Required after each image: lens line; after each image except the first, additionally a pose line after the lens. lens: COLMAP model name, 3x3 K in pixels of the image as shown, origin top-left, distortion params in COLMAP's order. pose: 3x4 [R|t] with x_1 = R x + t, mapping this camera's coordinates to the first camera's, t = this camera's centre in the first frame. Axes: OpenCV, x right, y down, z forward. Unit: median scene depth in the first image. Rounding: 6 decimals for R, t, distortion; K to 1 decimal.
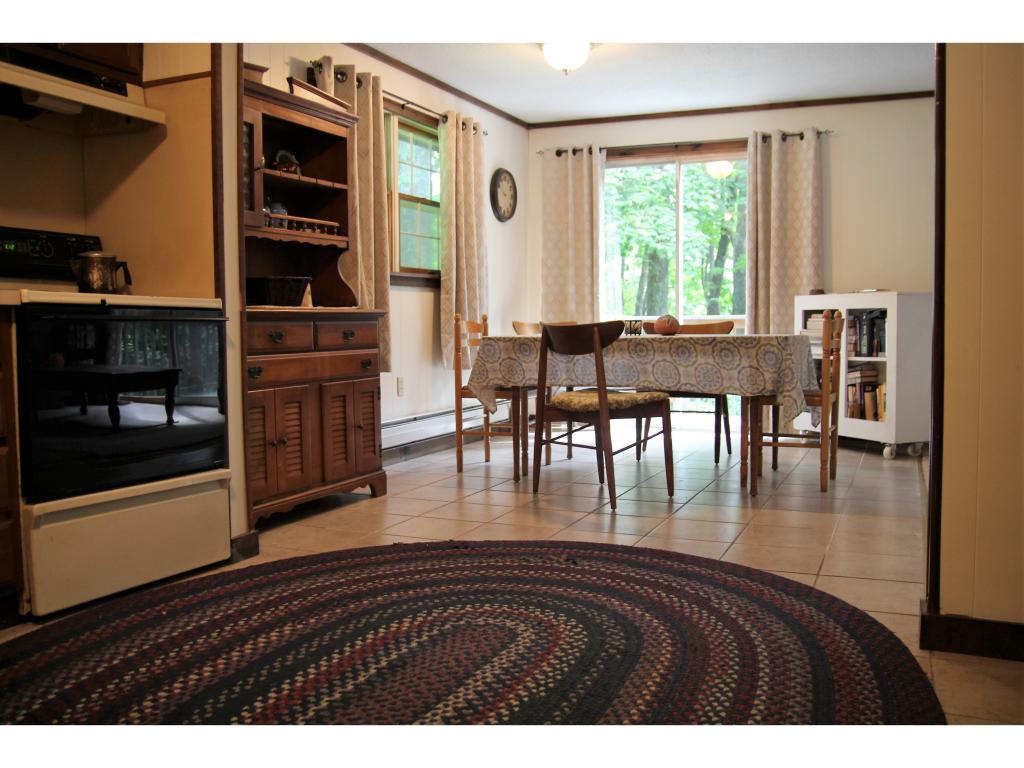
lens RADIAL K [[905.5, 0, 512.0], [0, 905.5, 384.0], [0, 0, 1]] dist [-0.076243, 0.003070]
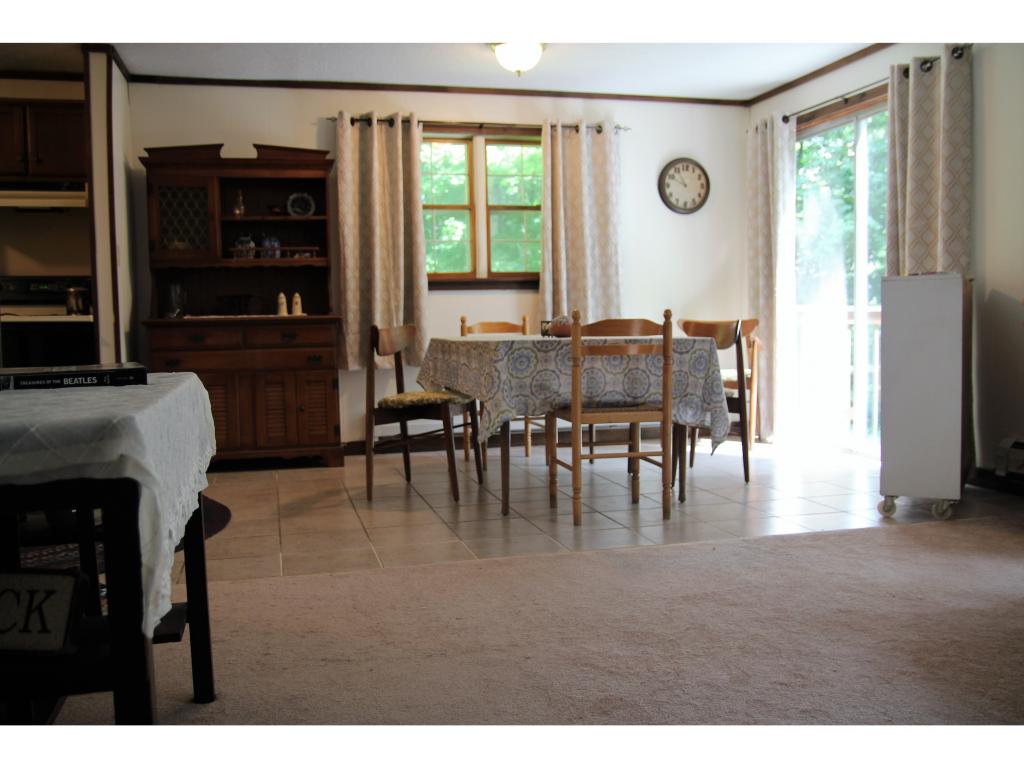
lens RADIAL K [[905.5, 0, 512.0], [0, 905.5, 384.0], [0, 0, 1]] dist [-0.076243, 0.003070]
pose [[0.634524, 0.047832, -0.771421, 0.810478], [-0.038961, 0.998794, 0.029883, -0.029589], [0.771920, 0.011094, 0.635623, 0.345751]]
